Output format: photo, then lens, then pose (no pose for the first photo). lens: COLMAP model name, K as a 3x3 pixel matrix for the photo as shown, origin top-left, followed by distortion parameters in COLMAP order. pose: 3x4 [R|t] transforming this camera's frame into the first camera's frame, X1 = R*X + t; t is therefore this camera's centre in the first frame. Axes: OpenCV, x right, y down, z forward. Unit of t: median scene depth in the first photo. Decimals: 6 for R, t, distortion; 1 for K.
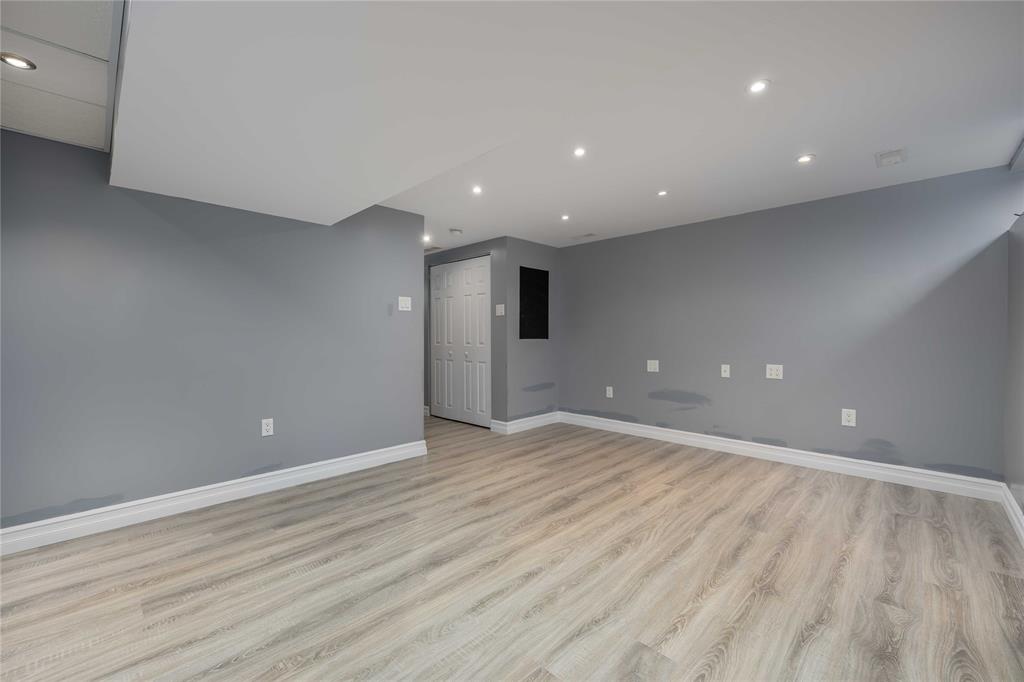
lens RADIAL K [[397.2, 0, 519.6], [0, 397.2, 338.8], [0, 0, 1]] dist [0.000381, -0.000060]
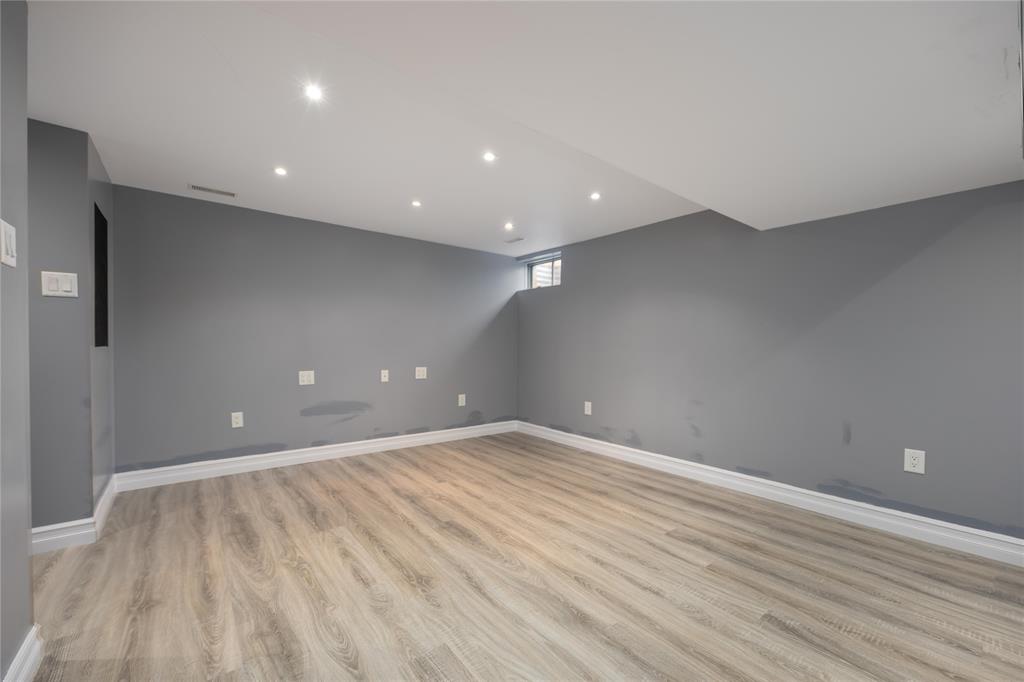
lens RADIAL K [[397.2, 0, 519.6], [0, 397.2, 338.8], [0, 0, 1]] dist [0.000381, -0.000060]
pose [[0.162450, 0.019082, 0.986532, -0.689183], [-0.003204, 0.999818, -0.018812, -0.001939], [-0.986712, -0.000105, 0.162482, 0.644146]]
